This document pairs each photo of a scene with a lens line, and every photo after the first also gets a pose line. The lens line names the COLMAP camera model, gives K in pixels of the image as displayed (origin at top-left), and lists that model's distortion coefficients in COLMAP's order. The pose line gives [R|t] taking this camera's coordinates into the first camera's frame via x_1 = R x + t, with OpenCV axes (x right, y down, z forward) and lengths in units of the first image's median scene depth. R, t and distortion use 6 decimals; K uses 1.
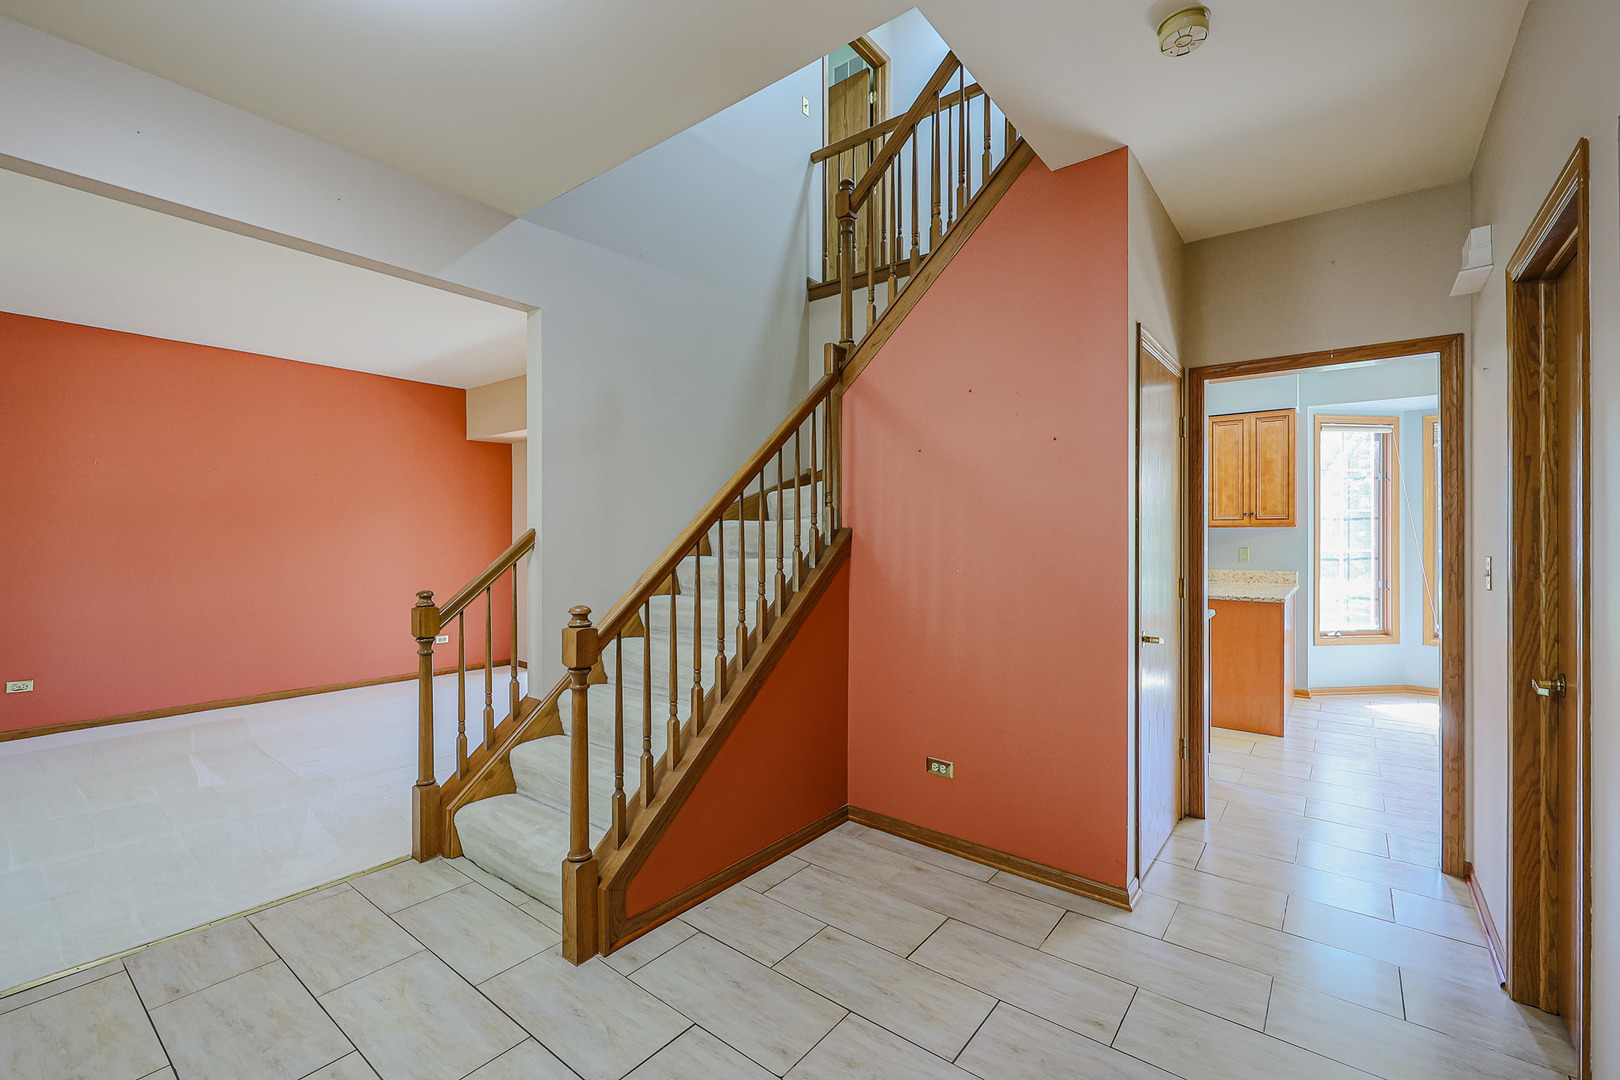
lens RADIAL K [[691.1, 0, 807.2], [0, 691.1, 538.2], [0, 0, 1]] dist [0.000388, -0.000448]
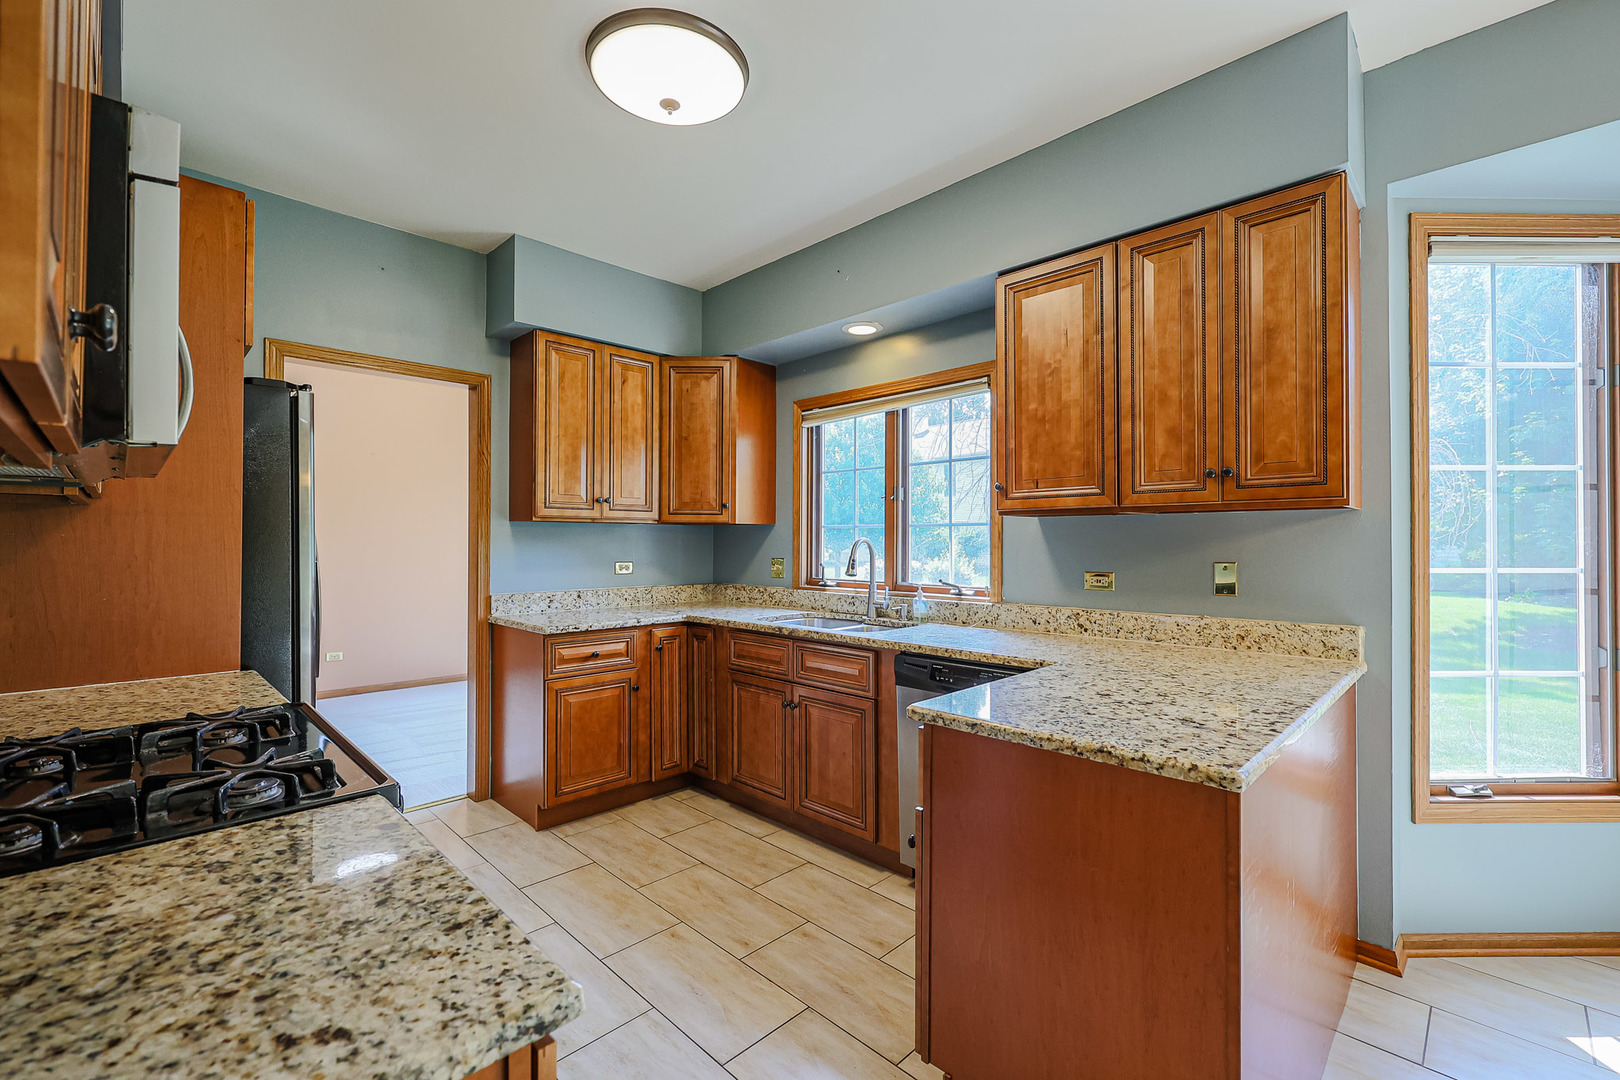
lens RADIAL K [[691.1, 0, 807.2], [0, 691.1, 538.2], [0, 0, 1]] dist [0.000388, -0.000448]
pose [[0.992699, -0.000451, -0.120620, 0.456005], [-0.000774, 0.999949, -0.010113, 0.004172], [0.120618, 0.010133, 0.992647, 0.591018]]
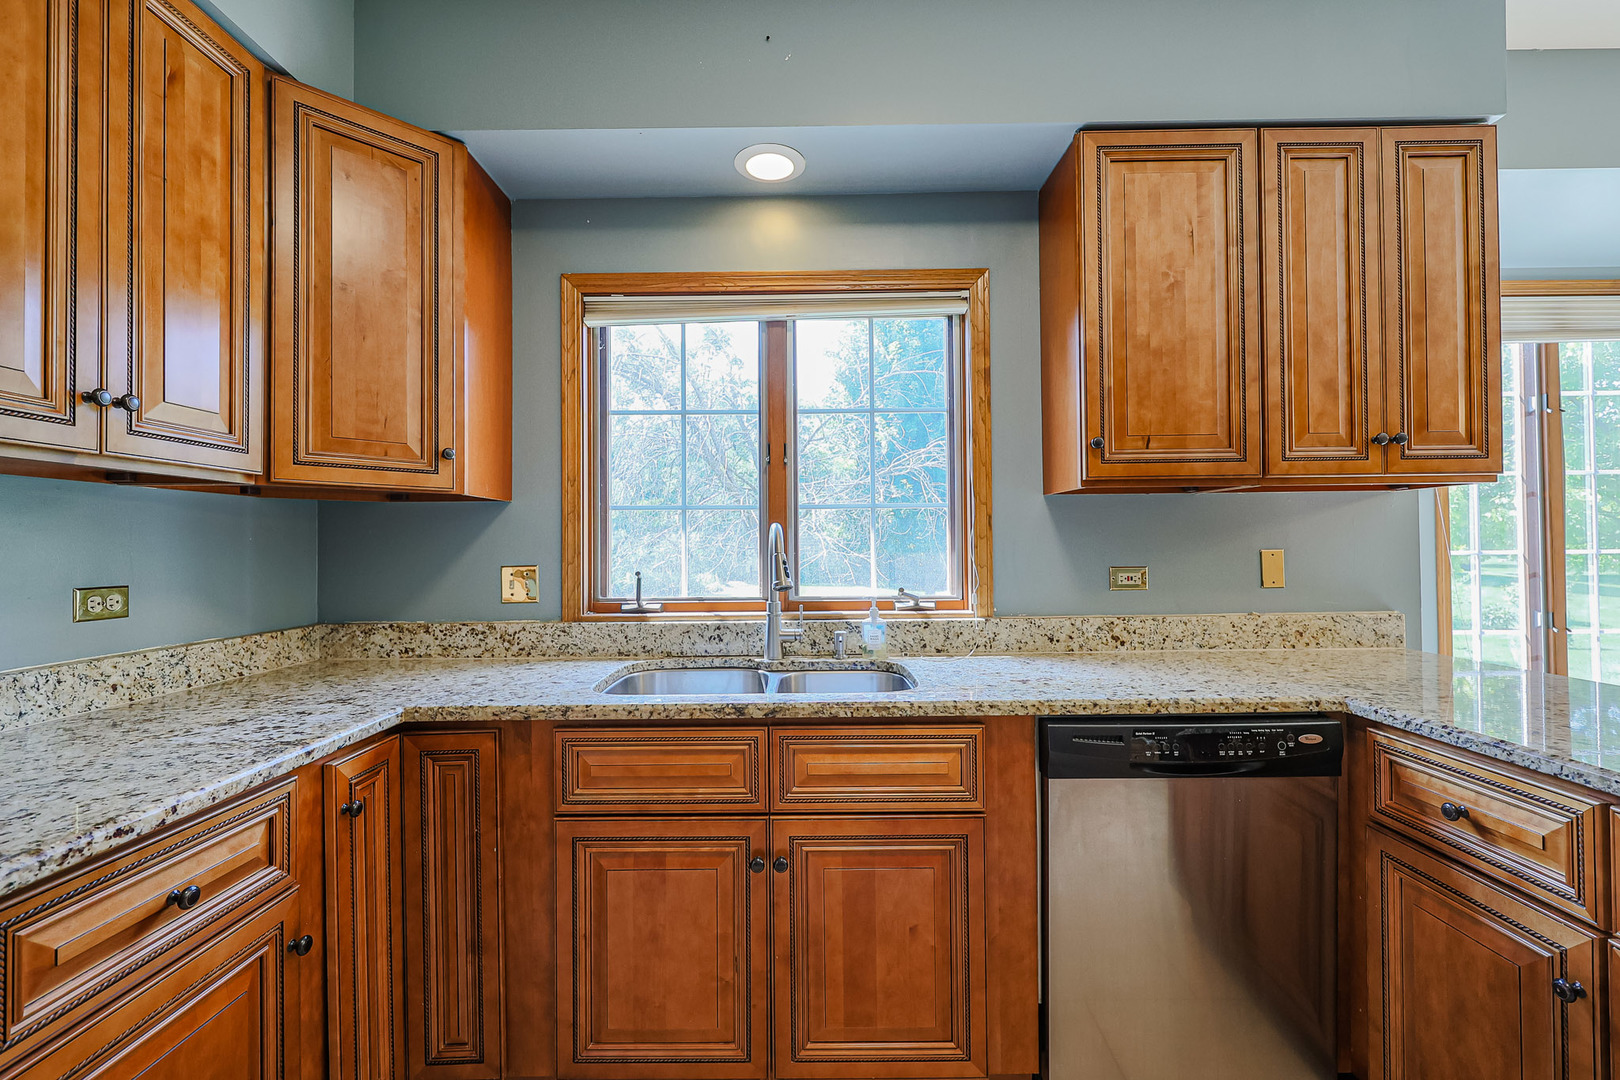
lens RADIAL K [[691.1, 0, 807.2], [0, 691.1, 538.2], [0, 0, 1]] dist [0.000388, -0.000448]
pose [[0.791084, -0.001499, 0.611705, 0.233895], [0.013657, 0.999791, -0.015212, 0.010634], [-0.611555, 0.020388, 0.790940, 0.903159]]
